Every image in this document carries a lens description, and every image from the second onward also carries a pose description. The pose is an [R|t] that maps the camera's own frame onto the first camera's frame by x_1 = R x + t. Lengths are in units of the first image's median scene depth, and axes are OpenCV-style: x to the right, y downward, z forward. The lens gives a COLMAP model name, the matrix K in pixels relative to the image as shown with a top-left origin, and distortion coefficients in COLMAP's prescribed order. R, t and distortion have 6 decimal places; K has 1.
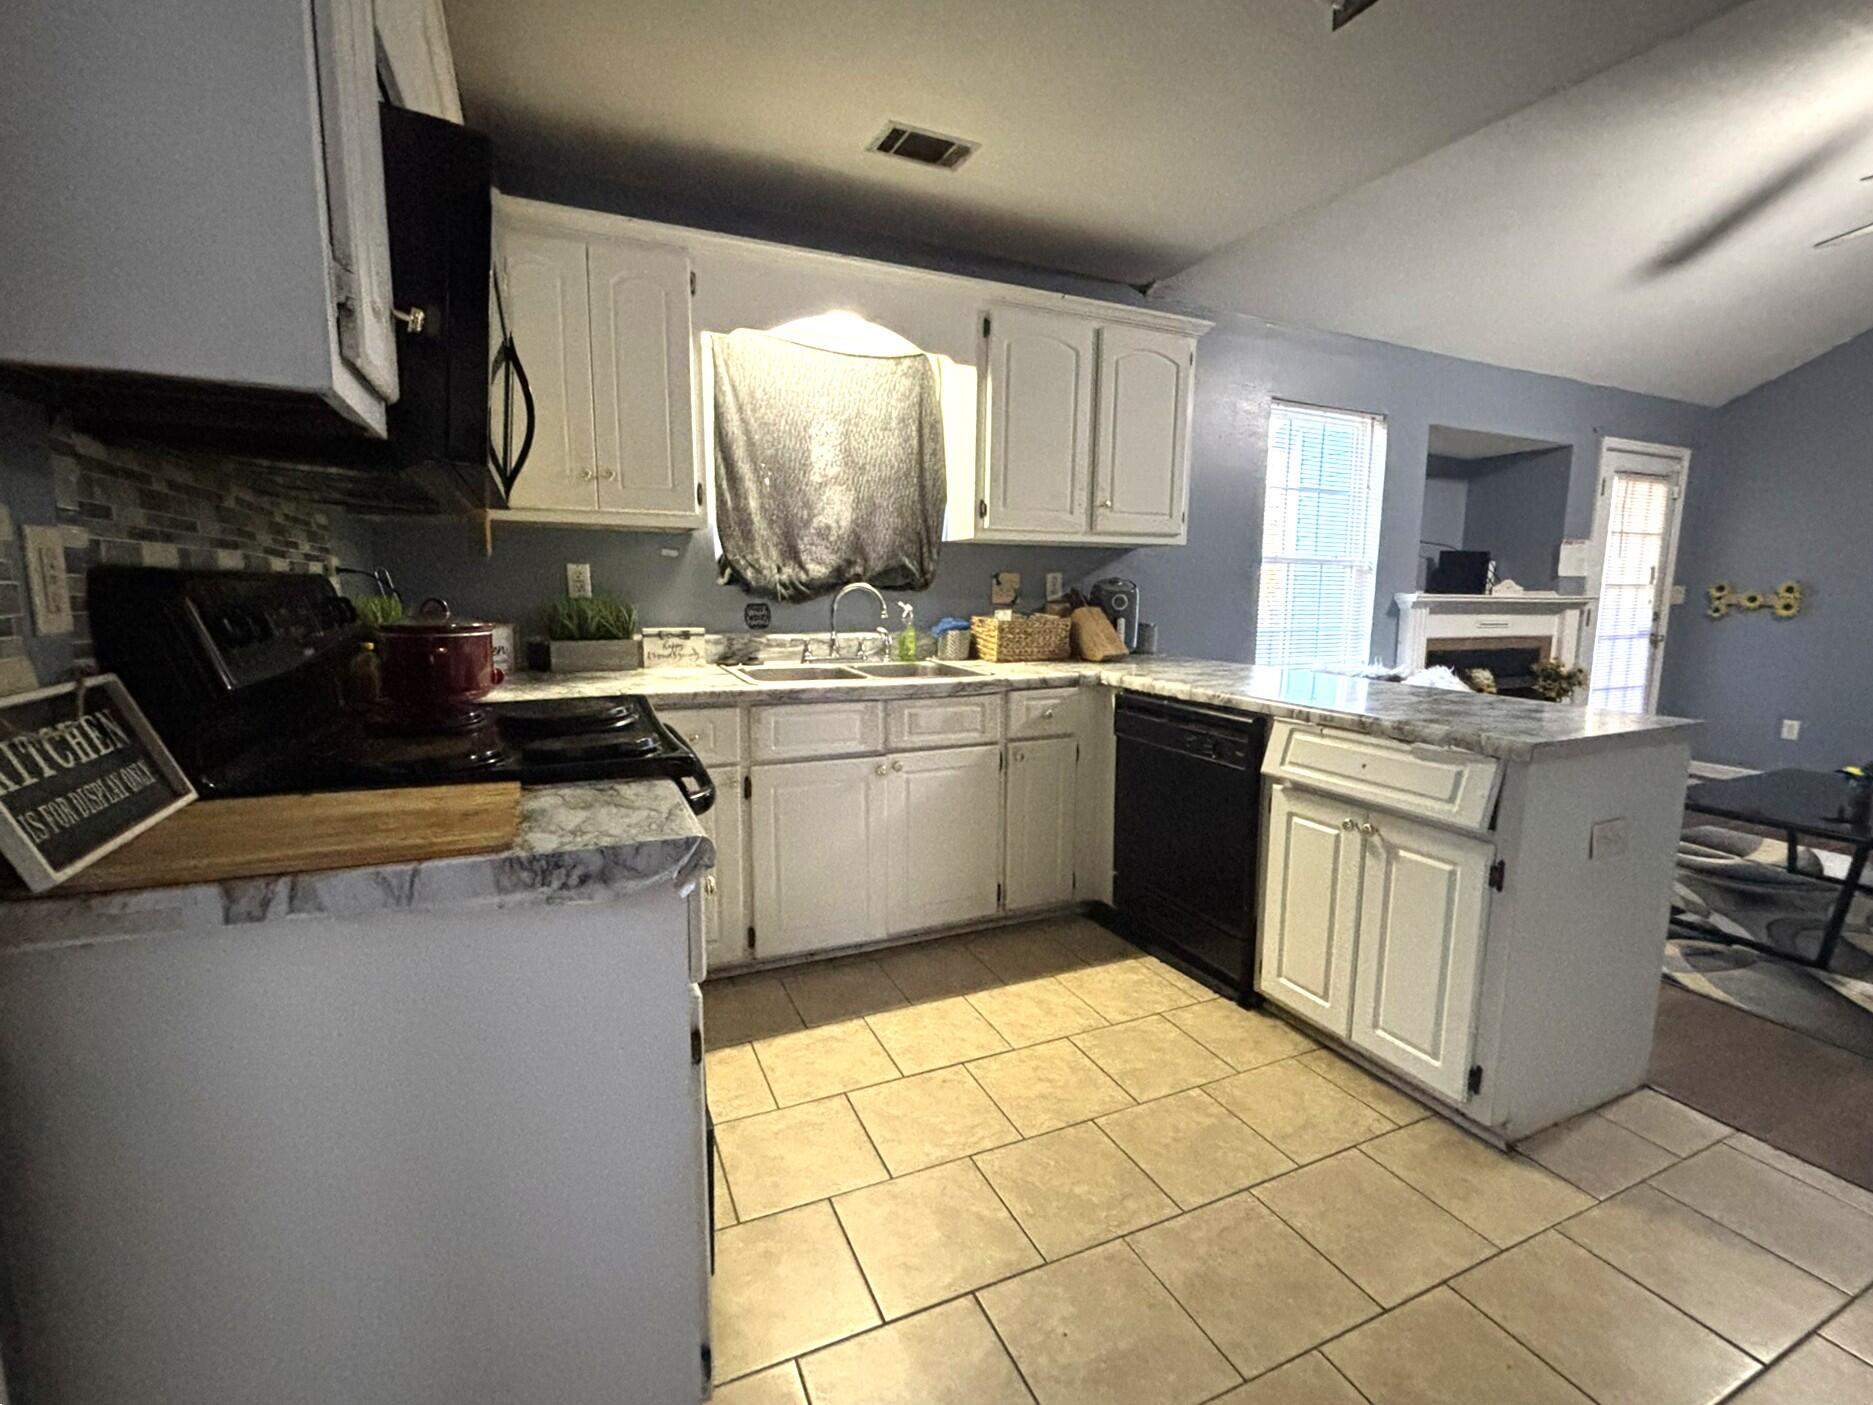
lens RADIAL K [[816.1, 0, 937.2], [0, 816.1, 707.1], [0, 0, 1]] dist [0.004296, -0.000254]
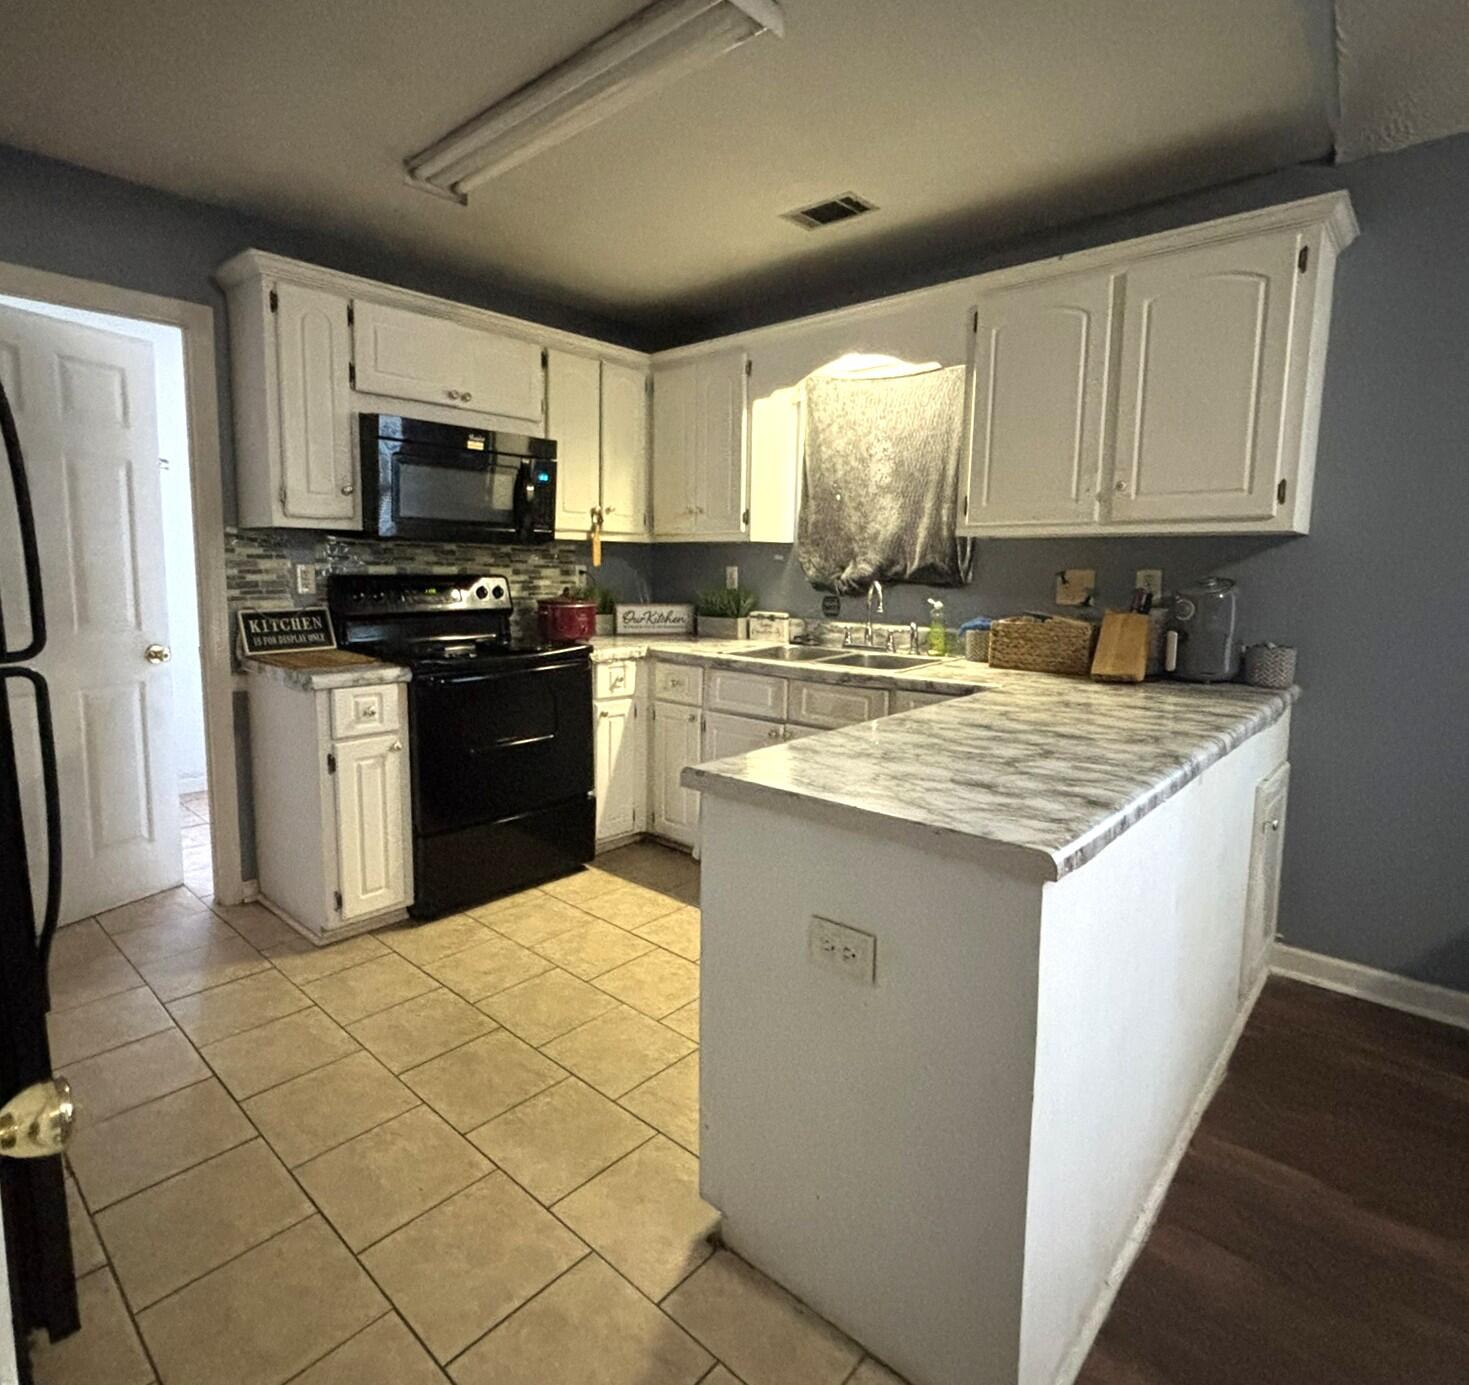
lens RADIAL K [[826.4, 0, 732.6], [0, 826.4, 681.8], [0, 0, 1]] dist [-0.021246, -0.003395]
pose [[0.396323, 0.119286, -0.910329, 0.900013], [-0.141011, 0.987668, 0.068030, -0.066047], [0.907218, 0.101404, 0.408256, 0.383825]]
